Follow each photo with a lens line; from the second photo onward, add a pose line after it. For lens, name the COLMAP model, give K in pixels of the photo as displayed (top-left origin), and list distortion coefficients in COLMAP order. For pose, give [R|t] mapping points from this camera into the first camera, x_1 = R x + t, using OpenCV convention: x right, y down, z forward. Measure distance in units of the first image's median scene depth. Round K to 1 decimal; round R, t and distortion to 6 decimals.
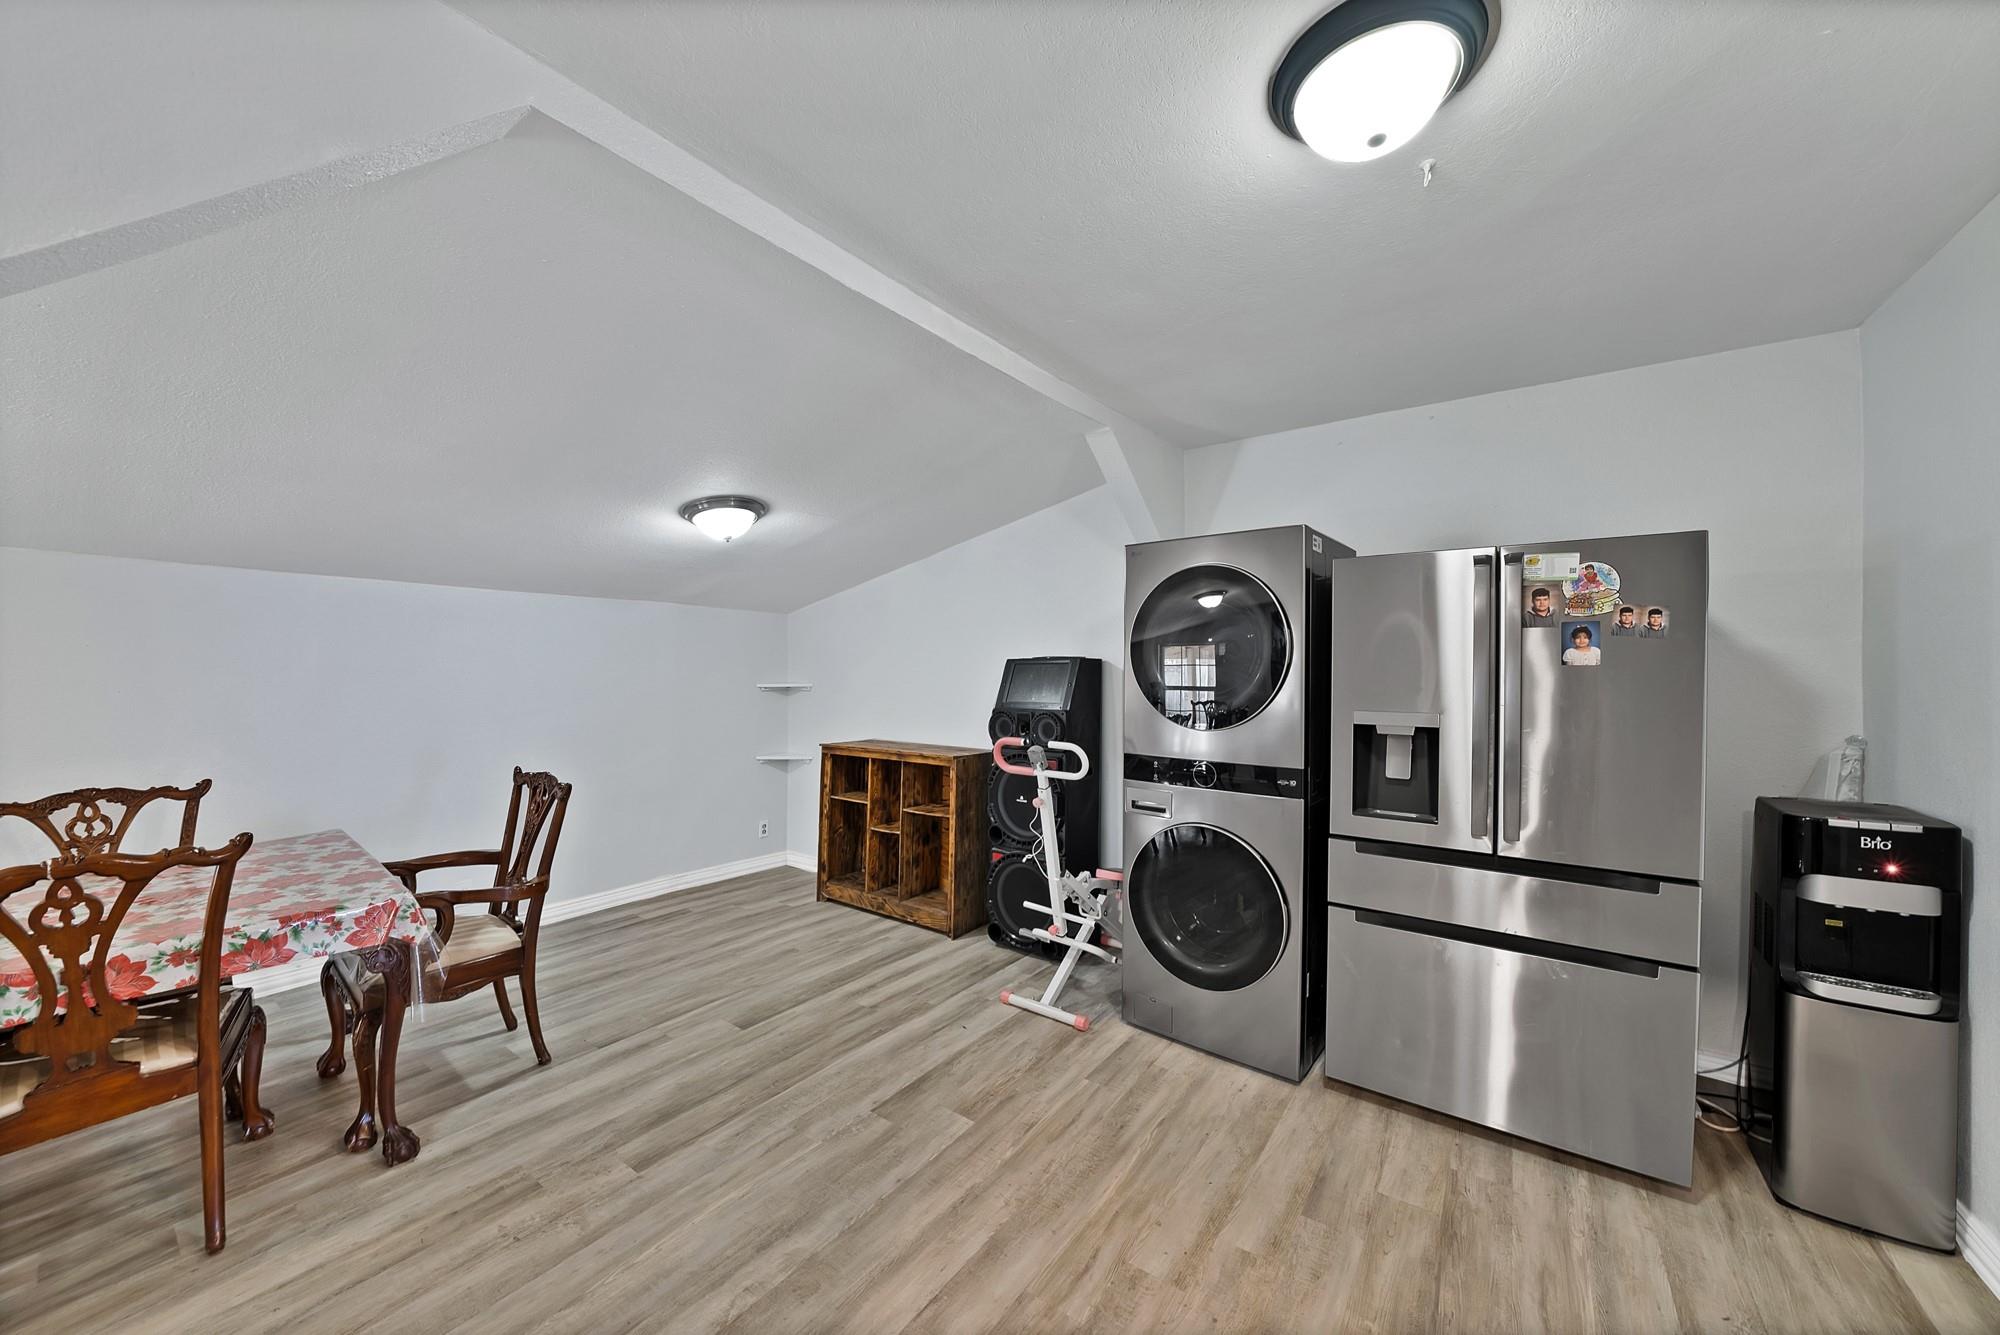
lens RADIAL K [[702.3, 0, 1000.0], [0, 702.3, 667.5], [0, 0, 1]] dist [-0.017862, 0.000037]
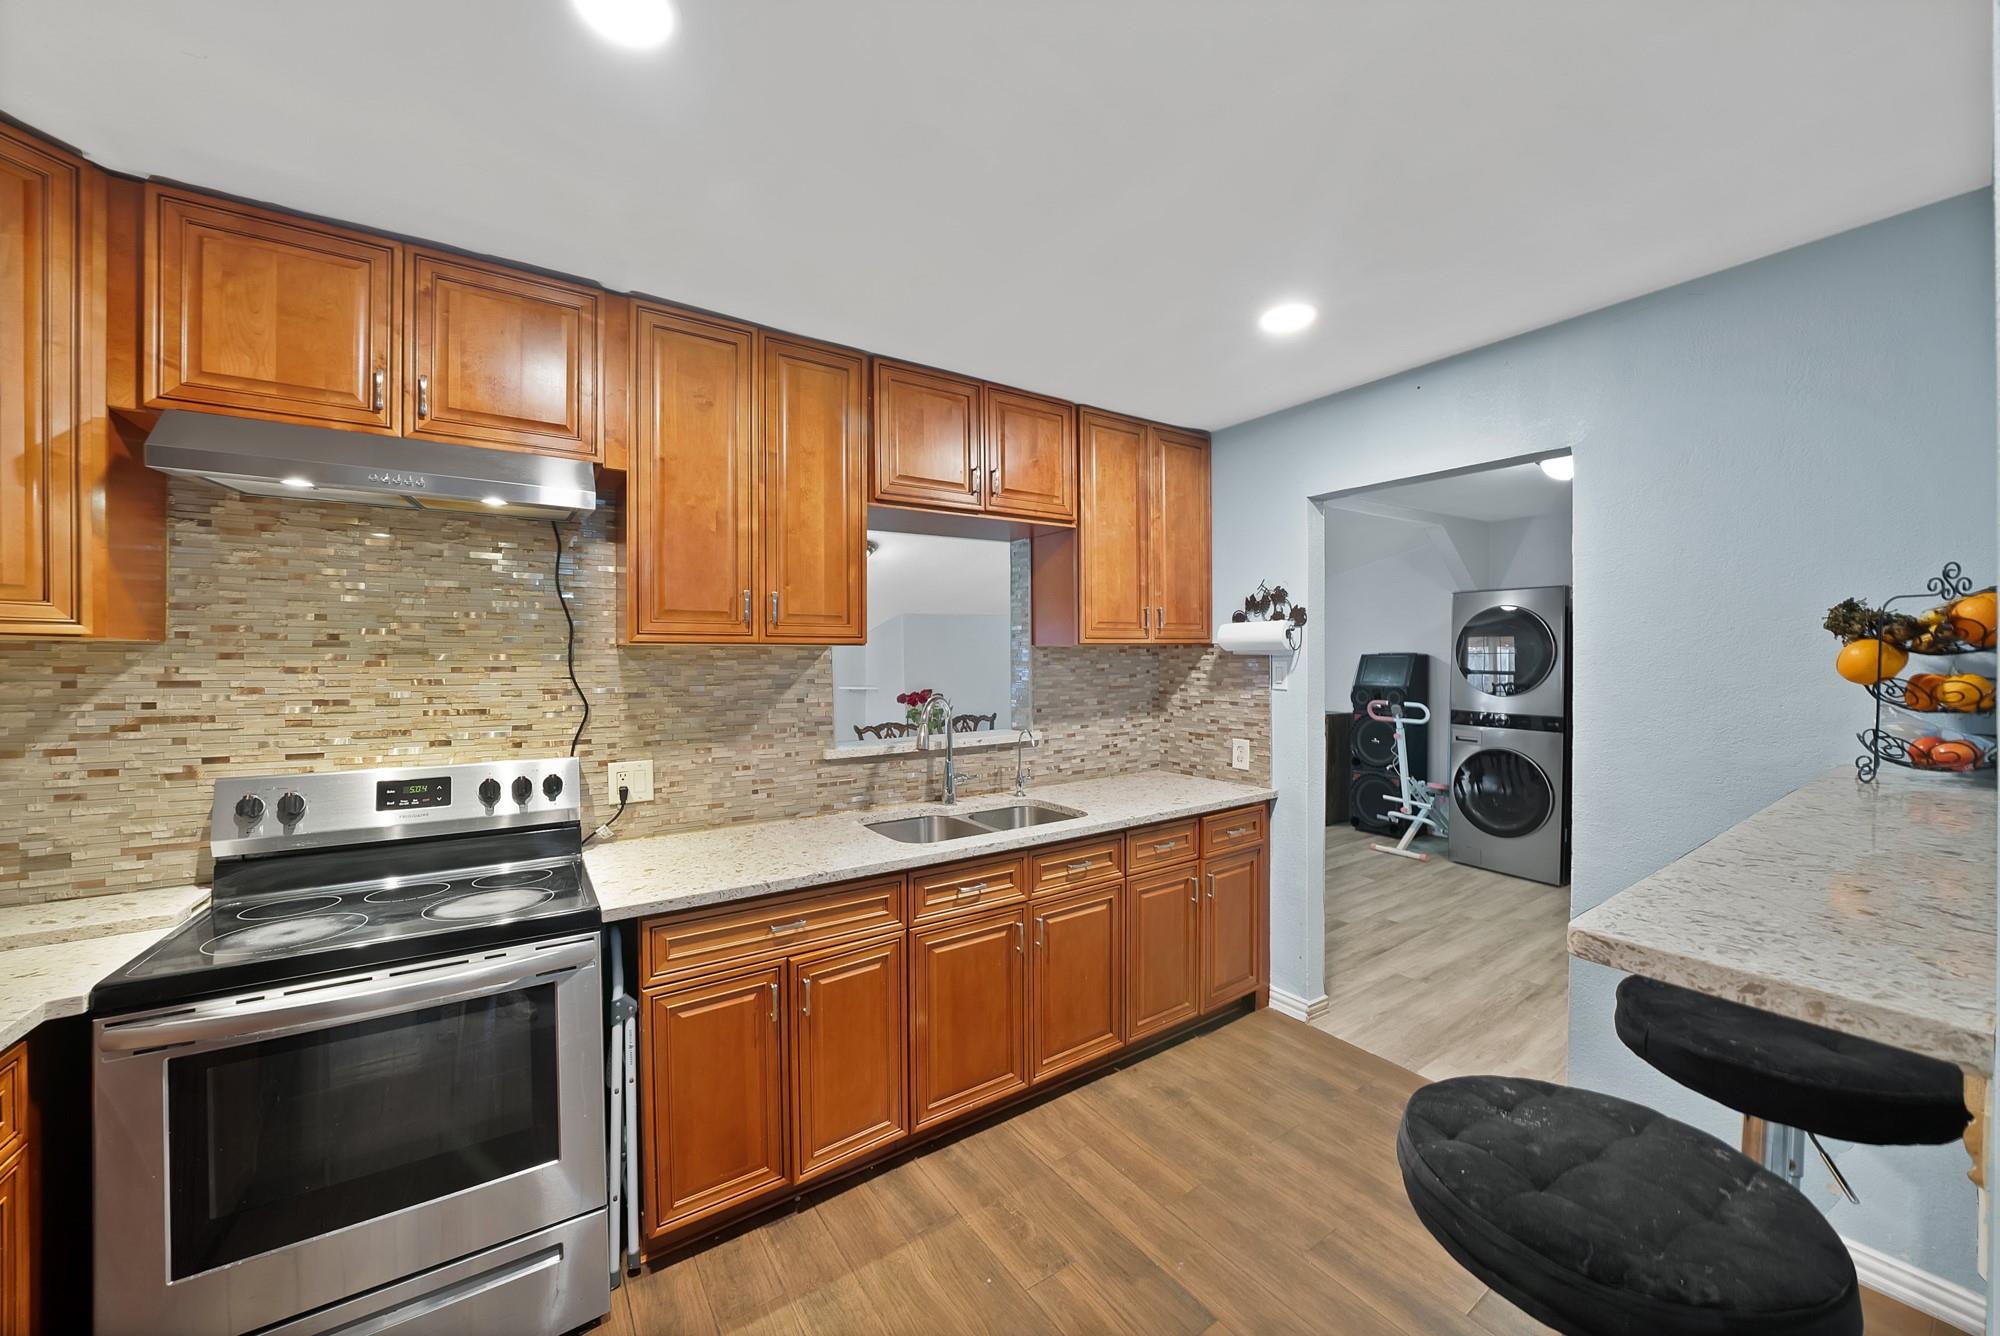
lens RADIAL K [[754.0, 0, 1000.0], [0, 754.0, 668.0], [0, 0, 1]] dist [-0.010945, 0.000333]
pose [[0.951787, -0.000425, -0.306759, -0.325544], [0.008091, 0.999686, 0.023721, -0.037695], [0.306652, -0.025060, 0.951492, -1.154177]]
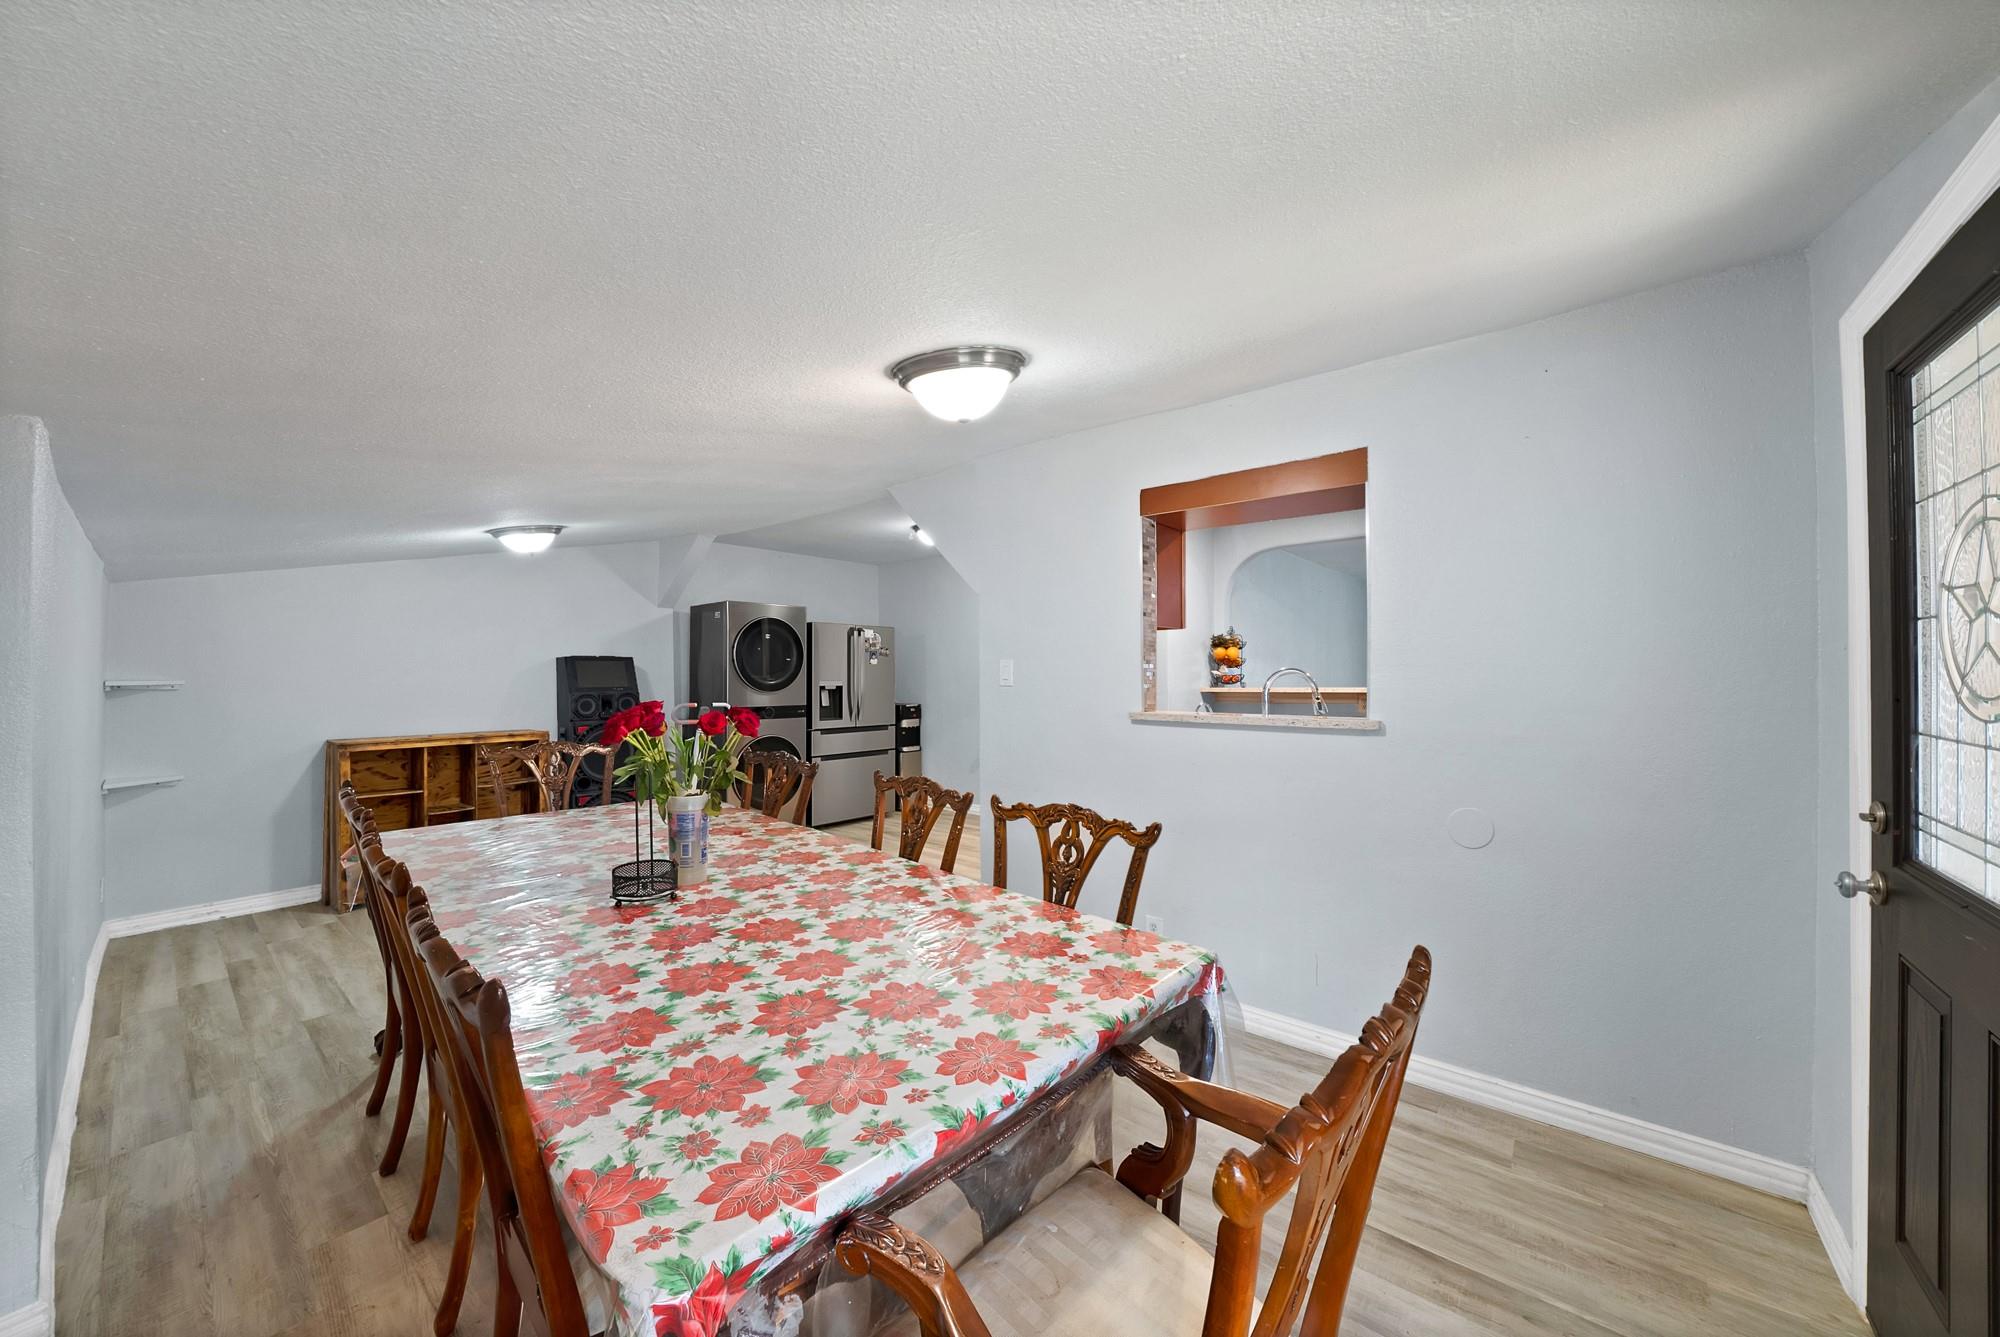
lens RADIAL K [[754.0, 0, 1000.0], [0, 754.0, 668.5], [0, 0, 1]] dist [-0.010945, 0.000333]
pose [[0.078387, 0.001615, 0.996922, -1.919509], [-0.004015, 0.999991, -0.001305, 0.013151], [-0.996915, -0.003900, 0.078393, 0.089925]]
